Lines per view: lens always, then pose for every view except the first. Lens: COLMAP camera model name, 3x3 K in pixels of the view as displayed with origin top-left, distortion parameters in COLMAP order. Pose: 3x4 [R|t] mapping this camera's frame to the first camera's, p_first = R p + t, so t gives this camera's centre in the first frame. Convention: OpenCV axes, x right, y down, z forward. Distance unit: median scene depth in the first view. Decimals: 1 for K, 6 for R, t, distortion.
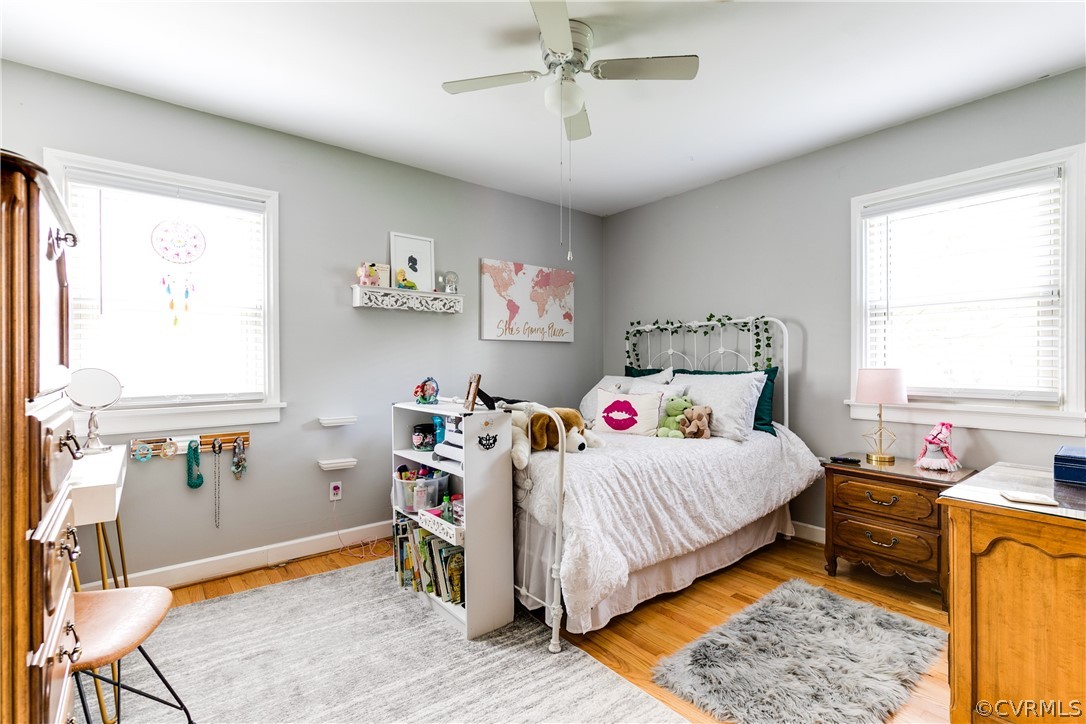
lens RADIAL K [[501.0, 0, 546.2], [0, 501.0, 361.6], [0, 0, 1]] dist [0.007100, -0.001861]
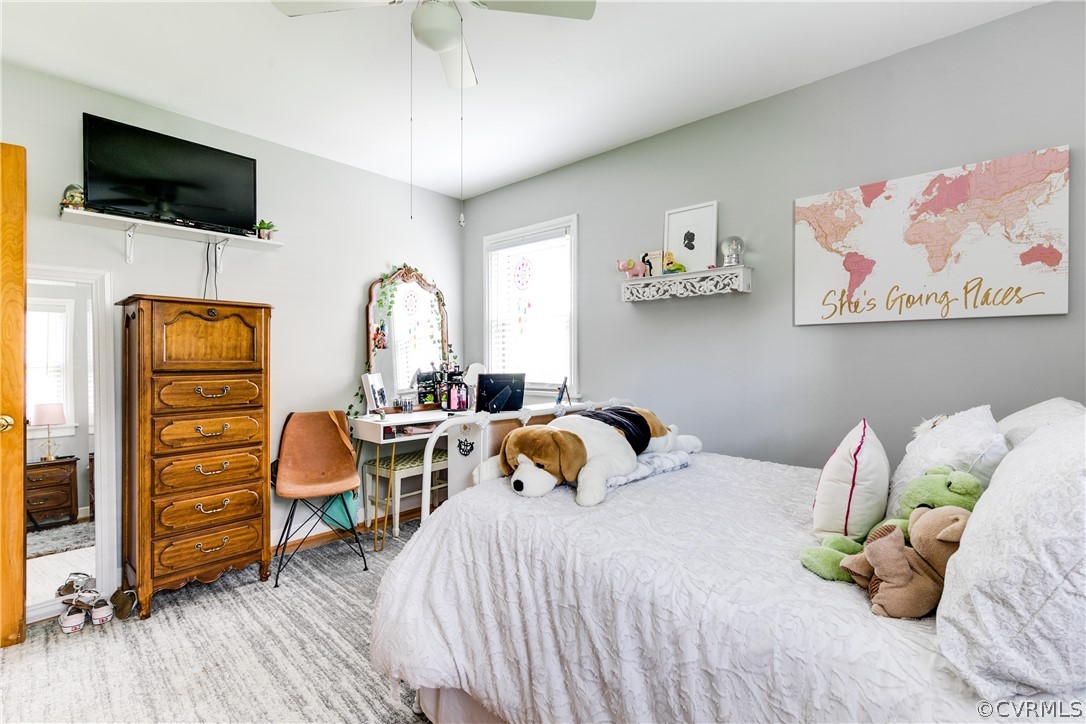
lens RADIAL K [[501.0, 0, 547.2], [0, 501.0, 358.8], [0, 0, 1]] dist [0.007100, -0.001861]
pose [[0.149897, 0.000067, -0.988702, 0.512527], [-0.000938, 1.000000, -0.000074, -0.000640], [0.988701, 0.000939, 0.149897, 0.644241]]
